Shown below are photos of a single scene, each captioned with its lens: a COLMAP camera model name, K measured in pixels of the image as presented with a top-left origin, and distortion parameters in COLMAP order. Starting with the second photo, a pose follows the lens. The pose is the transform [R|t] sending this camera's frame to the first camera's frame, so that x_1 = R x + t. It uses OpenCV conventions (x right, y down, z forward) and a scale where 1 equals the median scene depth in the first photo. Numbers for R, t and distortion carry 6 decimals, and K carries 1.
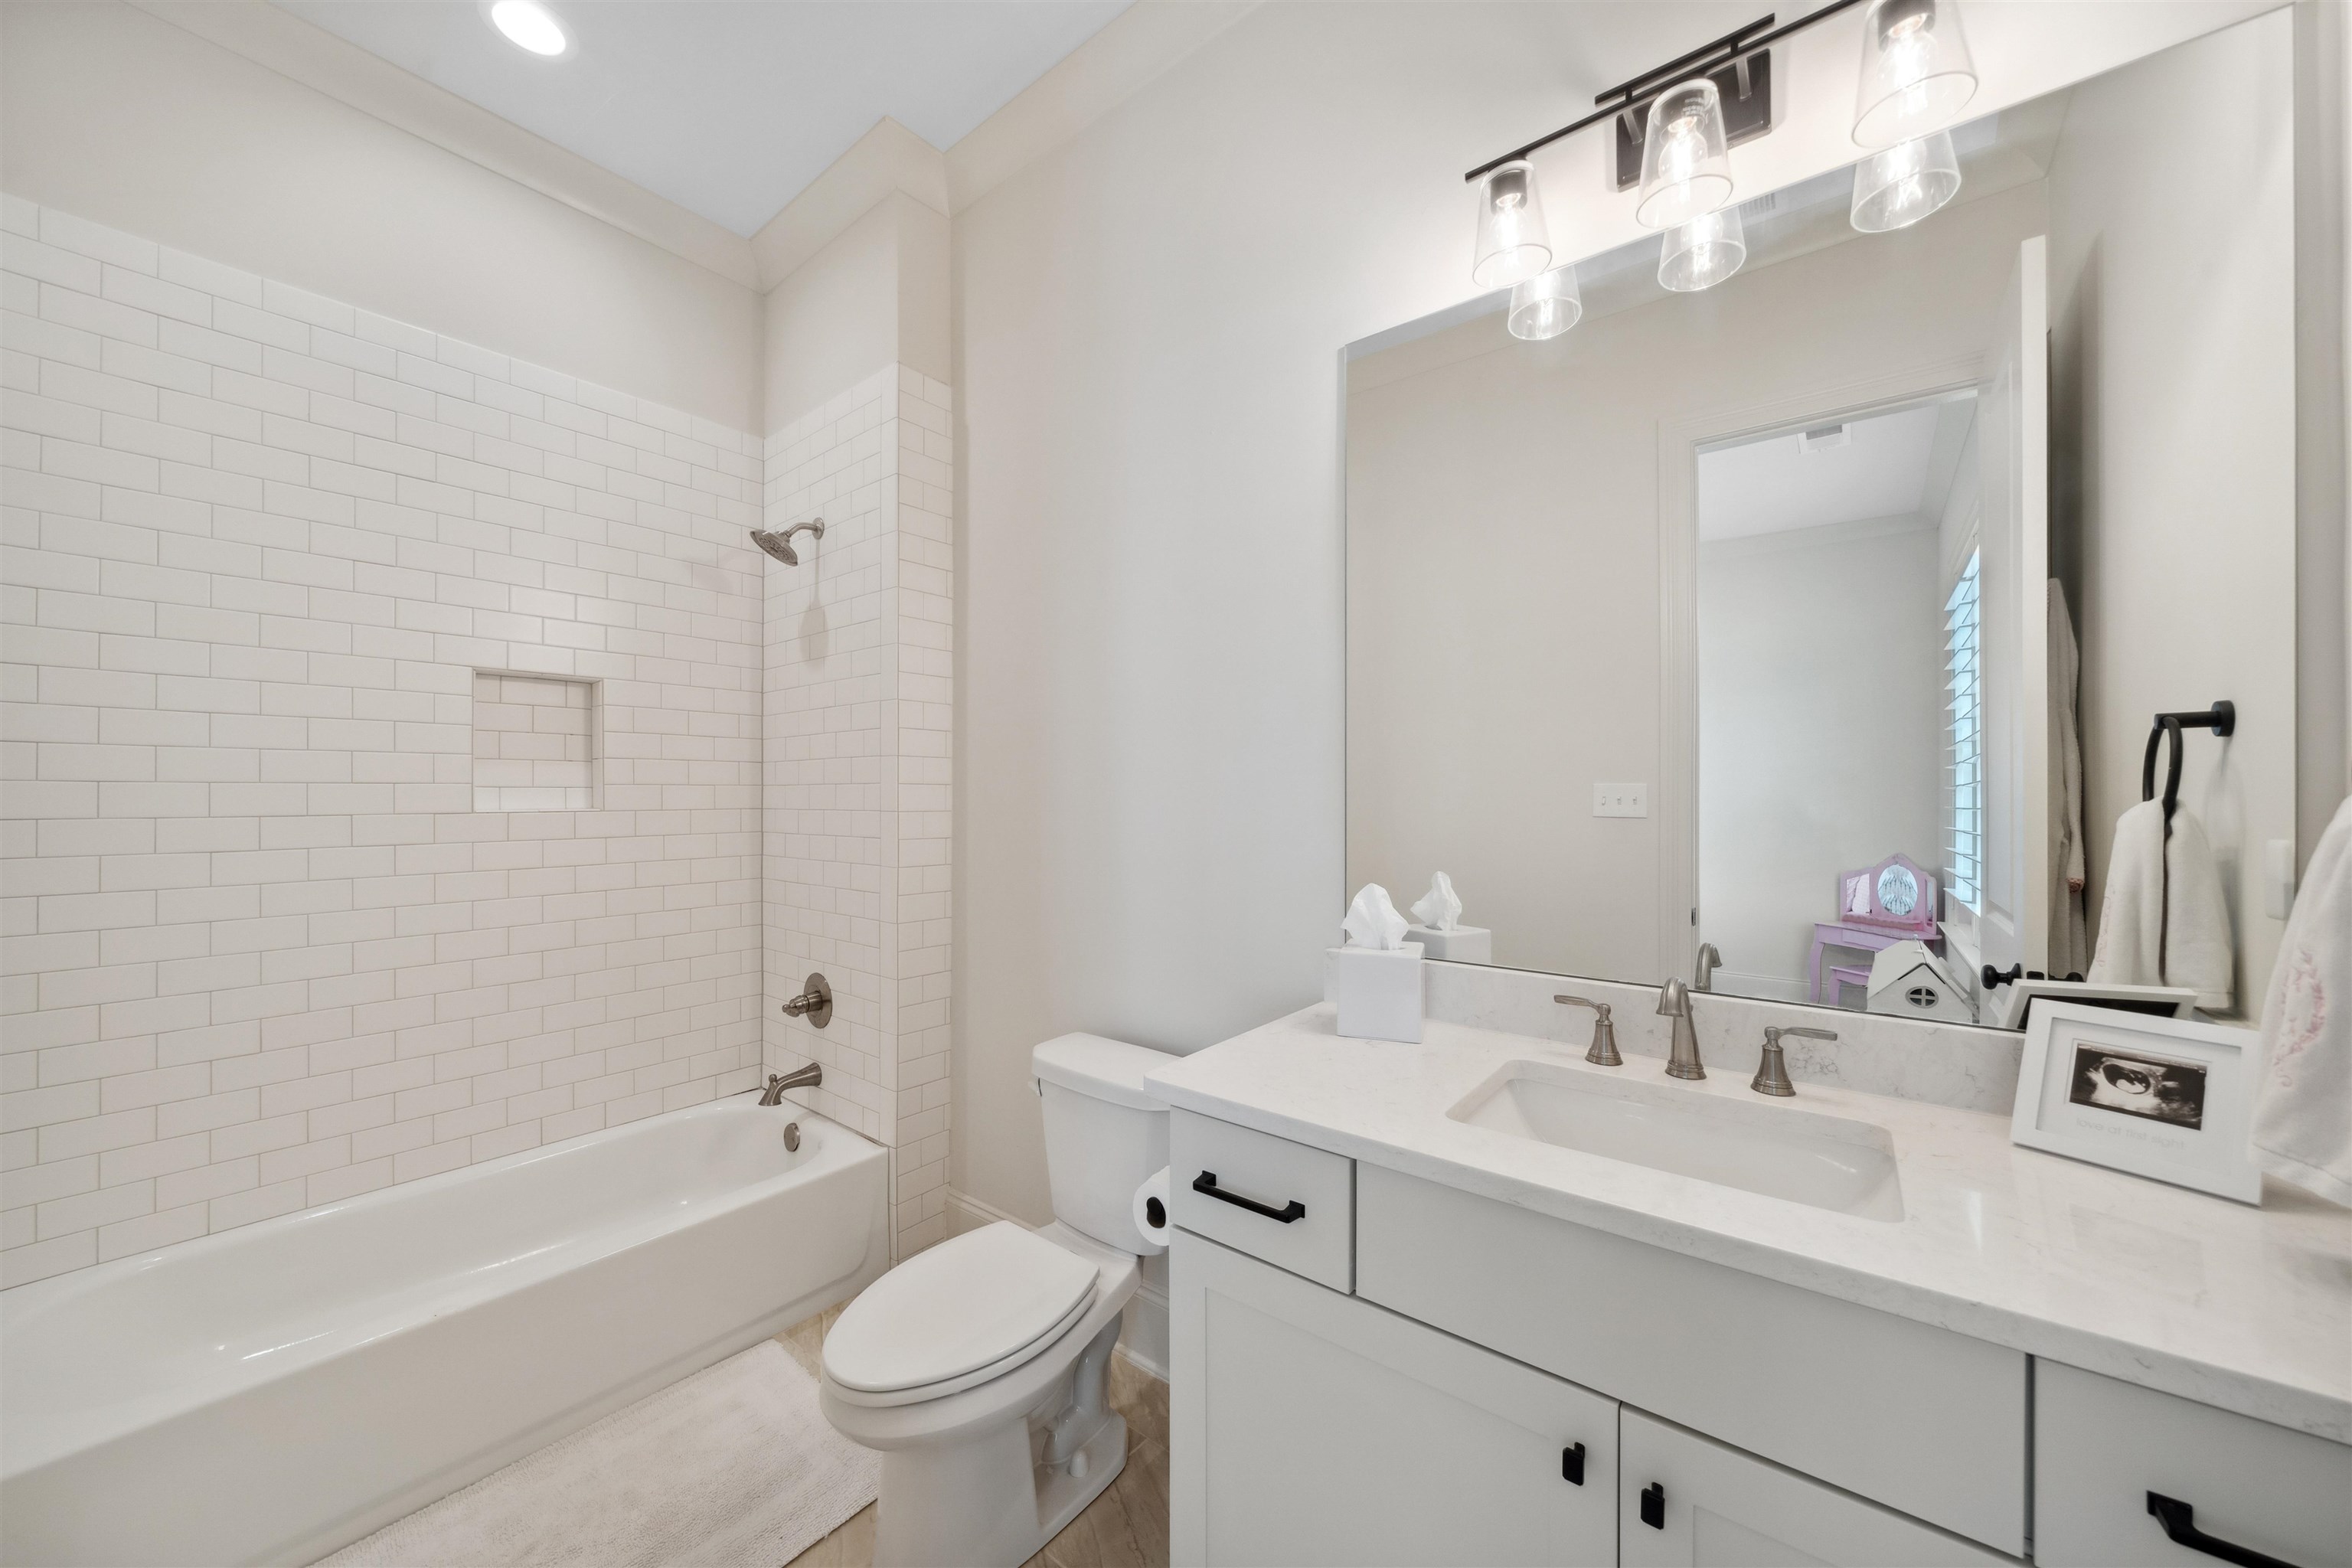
lens RADIAL K [[838.1, 0, 1174.4], [0, 838.1, 794.2], [0, 0, 1]] dist [-0.005855, -0.000001]
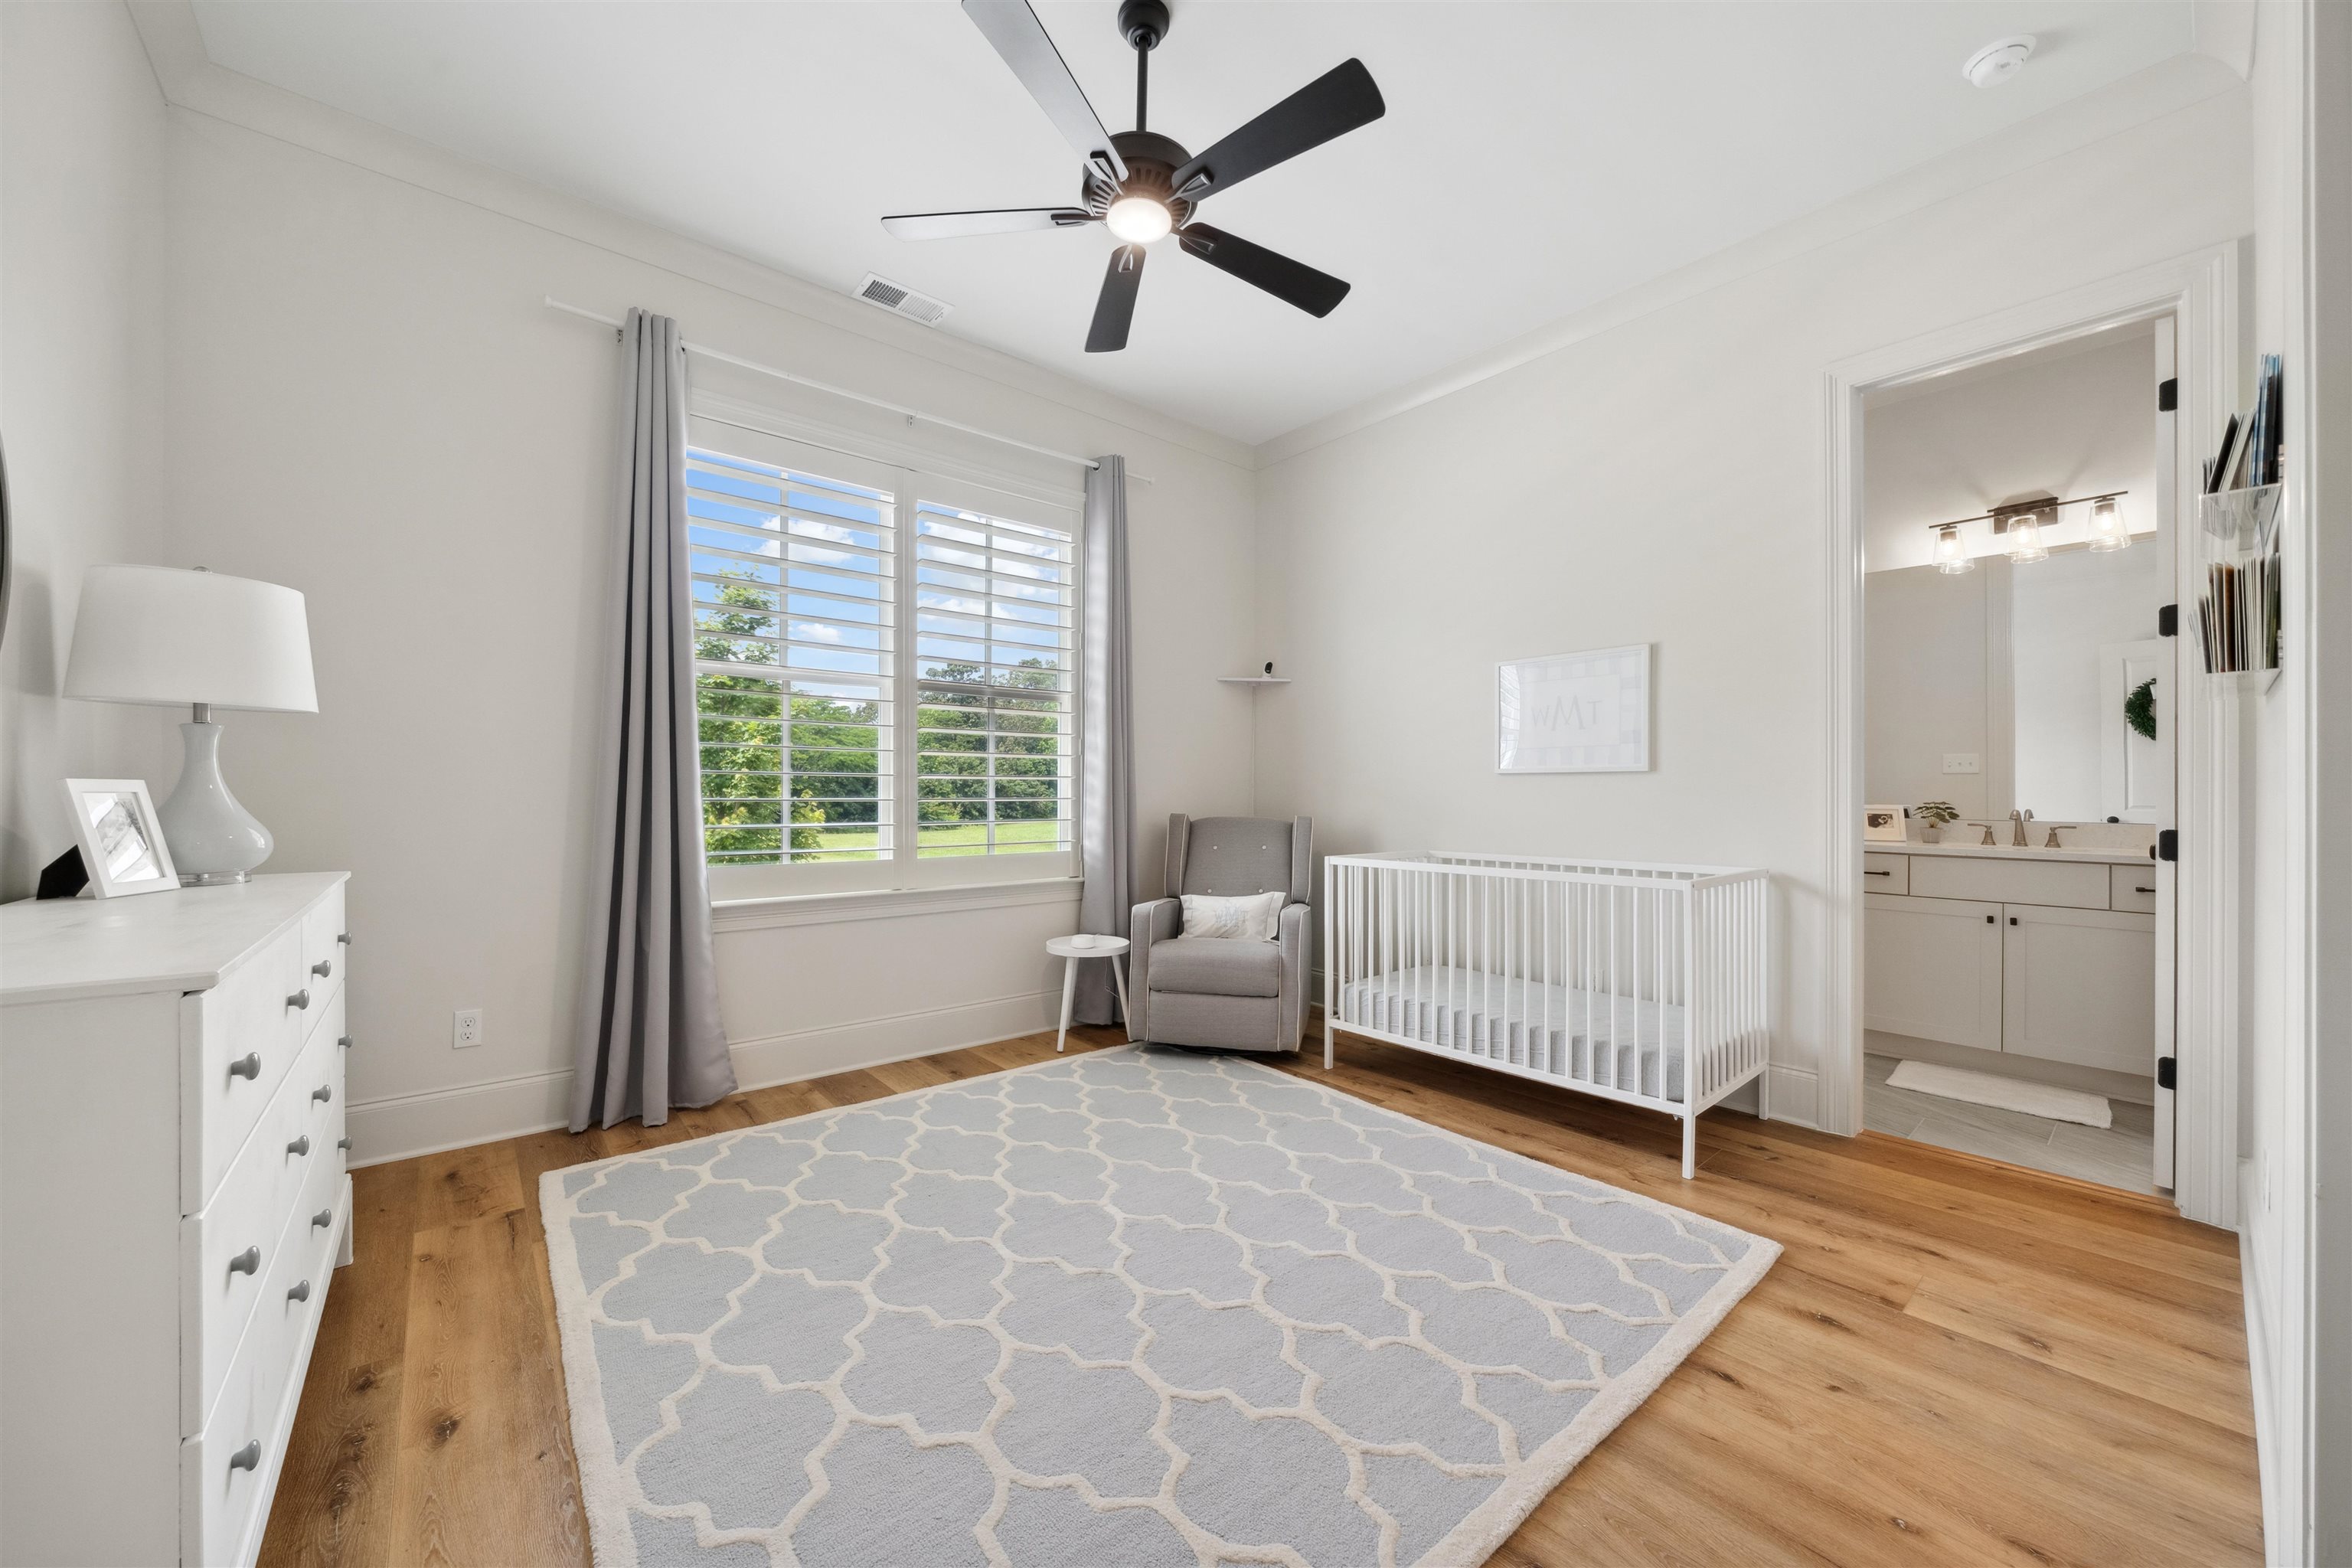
lens RADIAL K [[859.9, 0, 1177.5], [0, 859.9, 788.1], [0, 0, 1]] dist [-0.010599, 0.000057]
pose [[0.979353, 0.003958, -0.202117, -1.553037], [-0.000564, 0.999858, 0.016847, 0.066935], [0.202155, -0.016386, 0.979217, -2.329517]]
